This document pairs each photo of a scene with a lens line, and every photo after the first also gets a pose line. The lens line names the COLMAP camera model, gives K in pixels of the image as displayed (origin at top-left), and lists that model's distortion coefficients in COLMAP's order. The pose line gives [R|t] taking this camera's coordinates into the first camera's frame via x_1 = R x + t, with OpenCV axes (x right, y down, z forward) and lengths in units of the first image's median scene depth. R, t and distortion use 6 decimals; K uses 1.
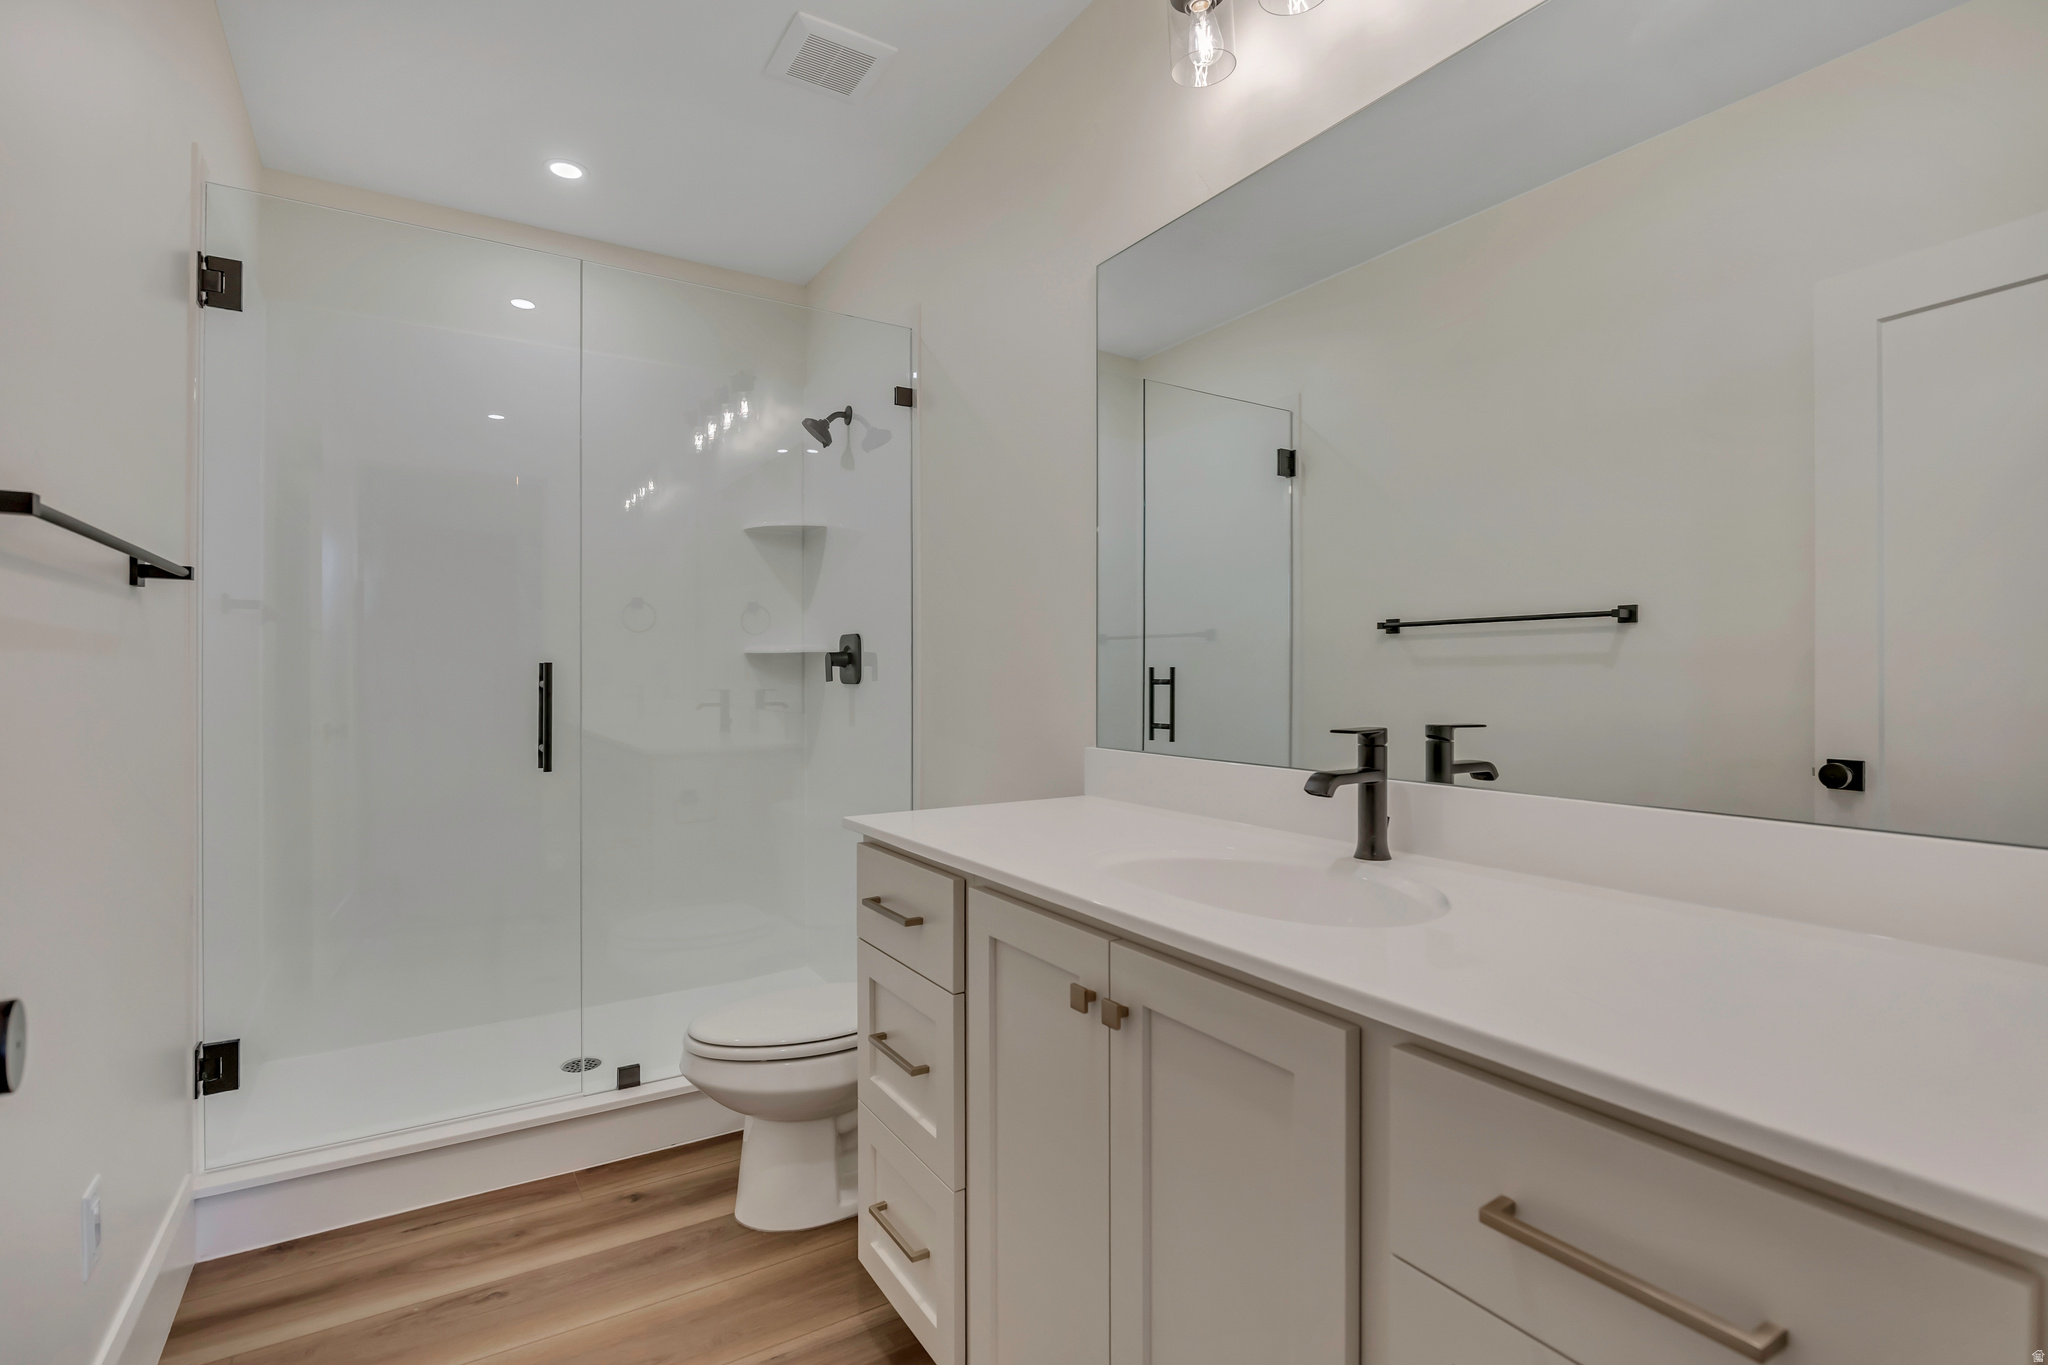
lens RADIAL K [[944.1, 0, 1023.8], [0, 944.1, 679.5], [0, 0, 1]] dist [-0.003180, -0.000602]
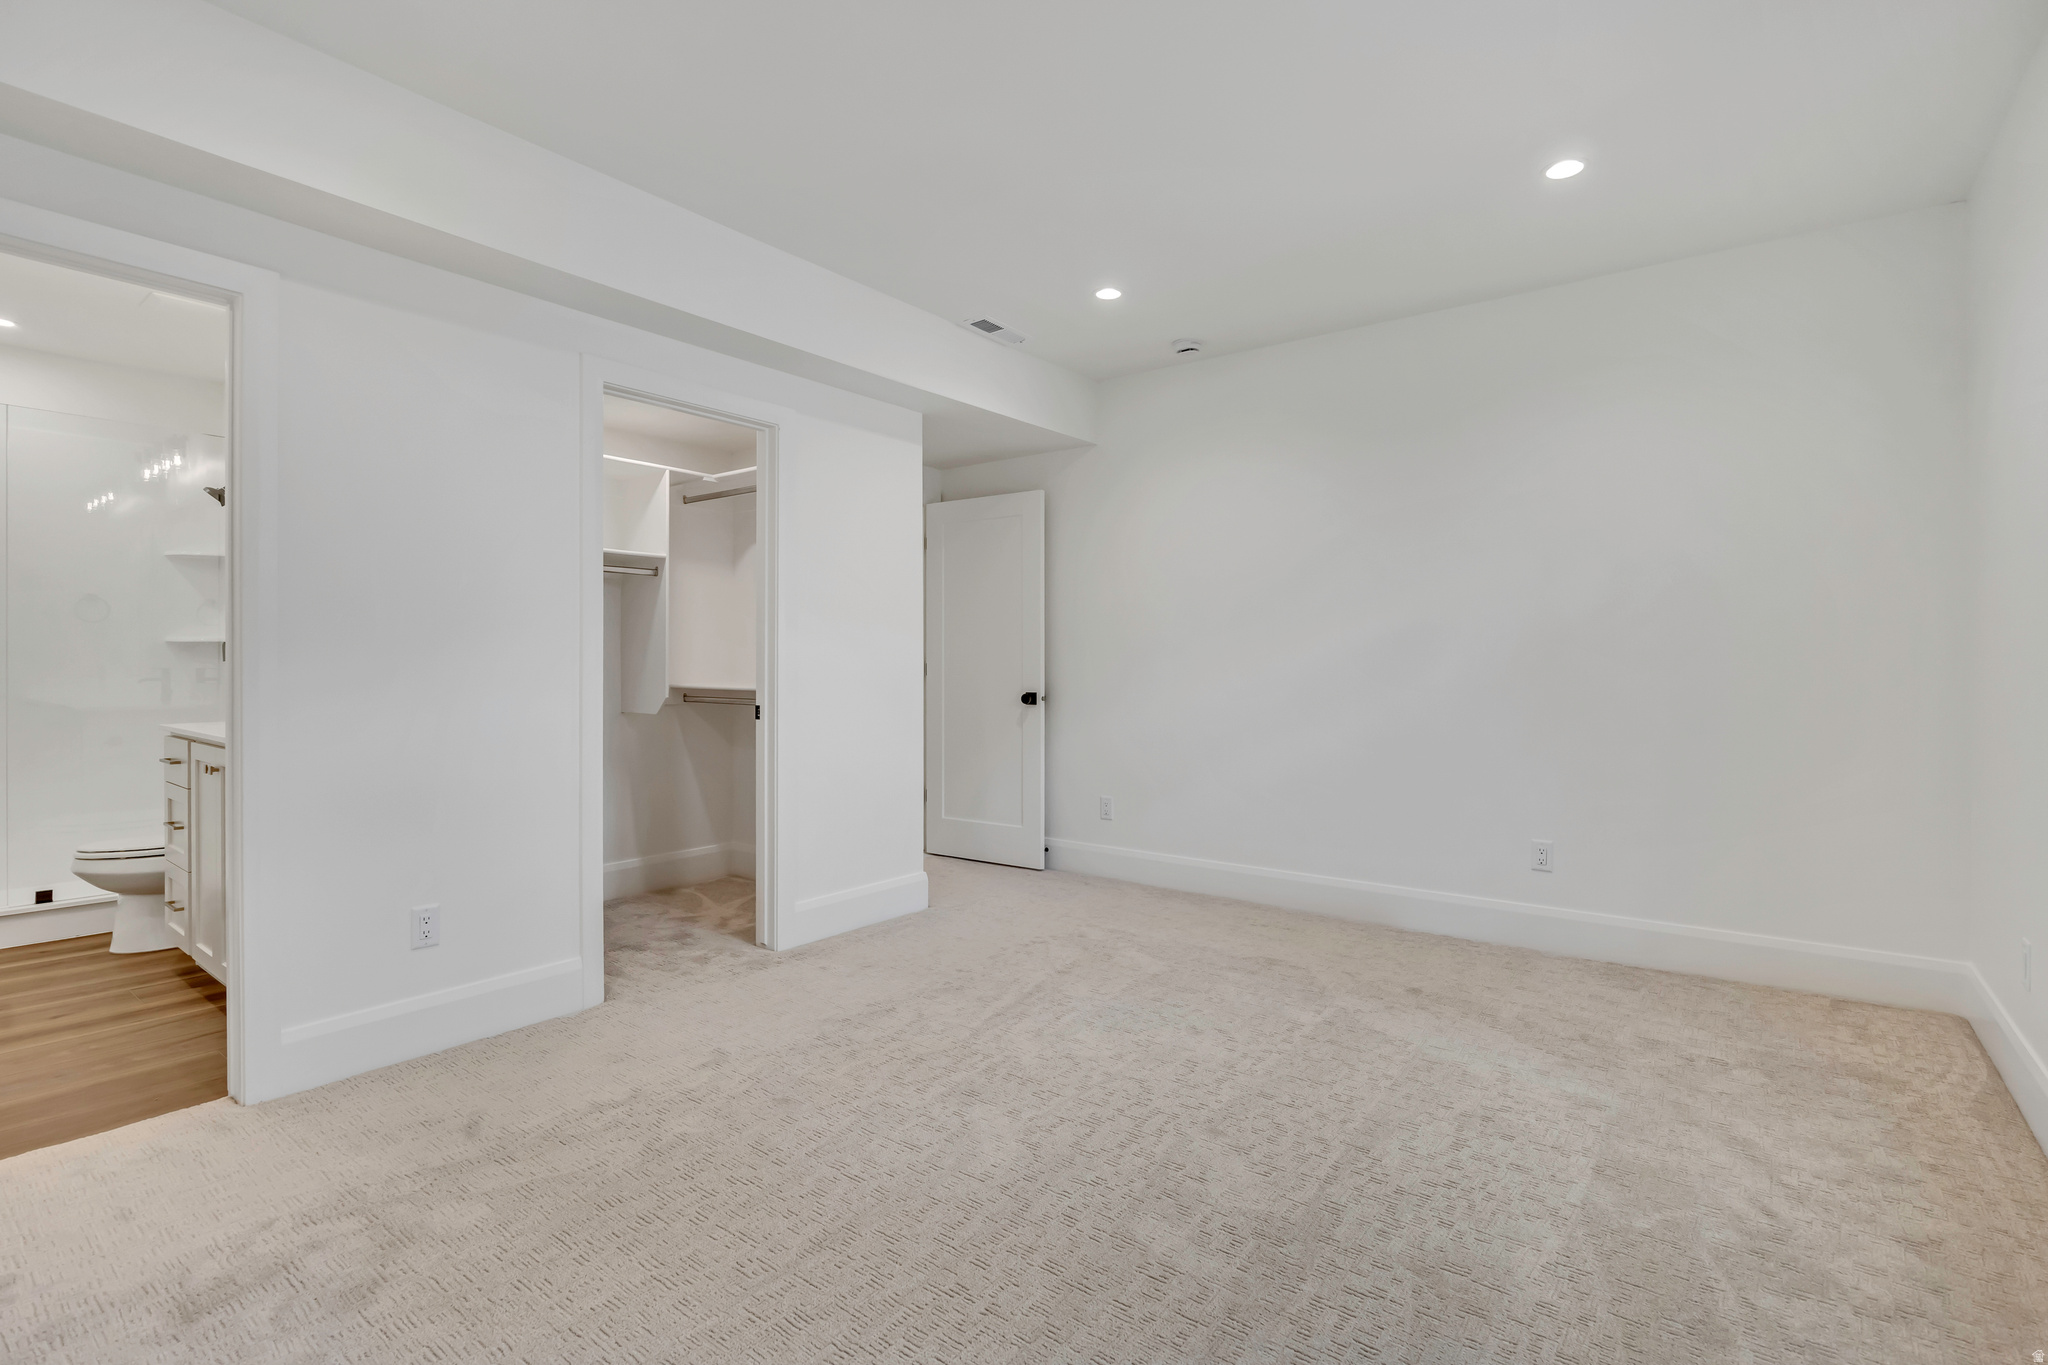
lens RADIAL K [[944.1, 0, 1023.3], [0, 944.1, 670.5], [0, 0, 1]] dist [-0.003180, -0.000602]
pose [[0.940096, 0.001731, 0.340906, 0.440839], [-0.003551, 0.999983, 0.004715, 0.004880], [-0.340892, -0.005643, 0.940086, -0.790136]]
